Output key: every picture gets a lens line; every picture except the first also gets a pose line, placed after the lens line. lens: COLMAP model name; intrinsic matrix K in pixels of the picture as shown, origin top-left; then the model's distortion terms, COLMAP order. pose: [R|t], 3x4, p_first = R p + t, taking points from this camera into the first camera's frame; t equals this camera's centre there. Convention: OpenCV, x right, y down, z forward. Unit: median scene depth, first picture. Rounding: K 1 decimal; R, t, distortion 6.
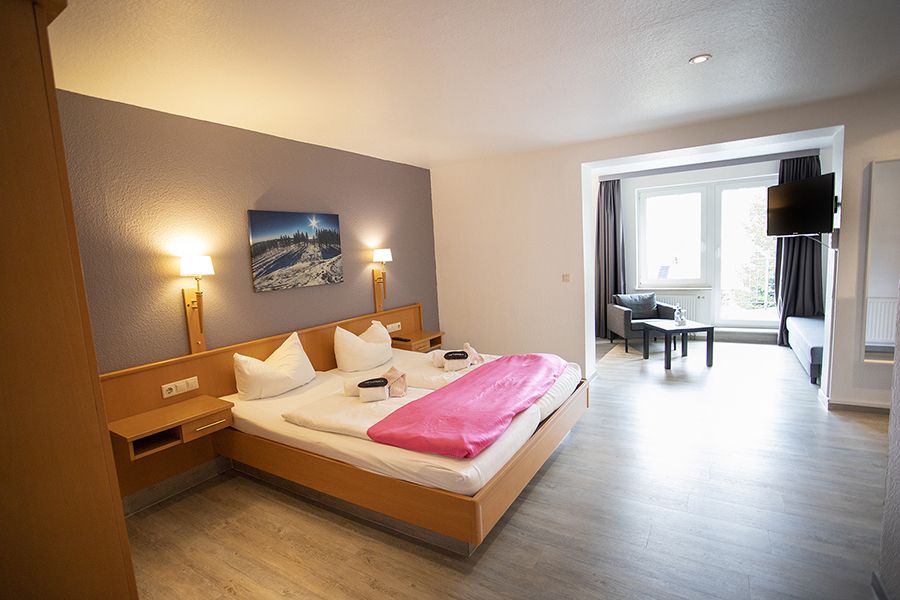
lens RADIAL K [[434.9, 0, 442.8], [0, 434.9, 301.8], [0, 0, 1]] dist [-0.054747, 0.001239]
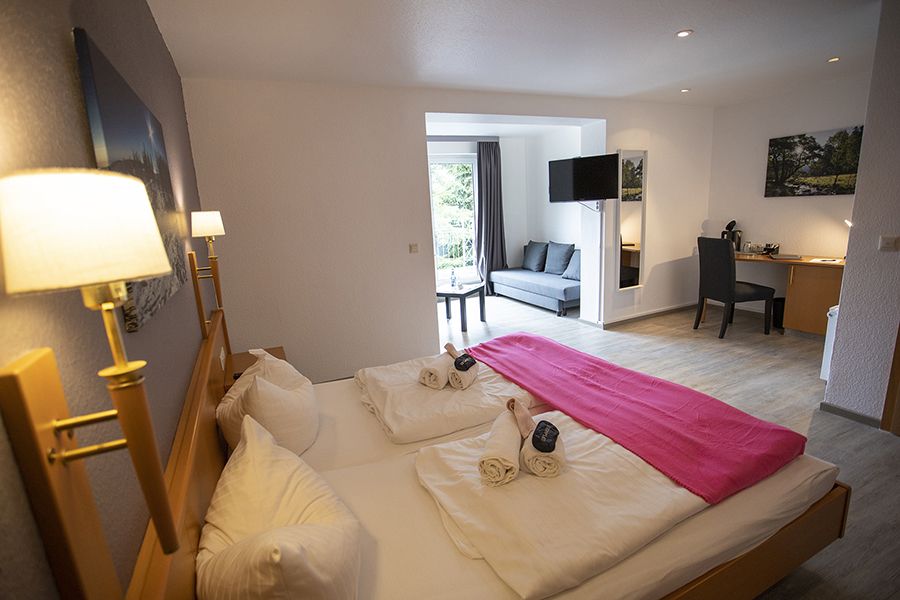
lens RADIAL K [[434.9, 0, 442.8], [0, 434.9, 301.8], [0, 0, 1]] dist [-0.054747, 0.001239]
pose [[0.547981, -0.155967, 0.821822, -0.398963], [0.122407, 0.986839, 0.105664, -0.034751], [-0.827486, 0.042695, 0.559861, 0.478598]]
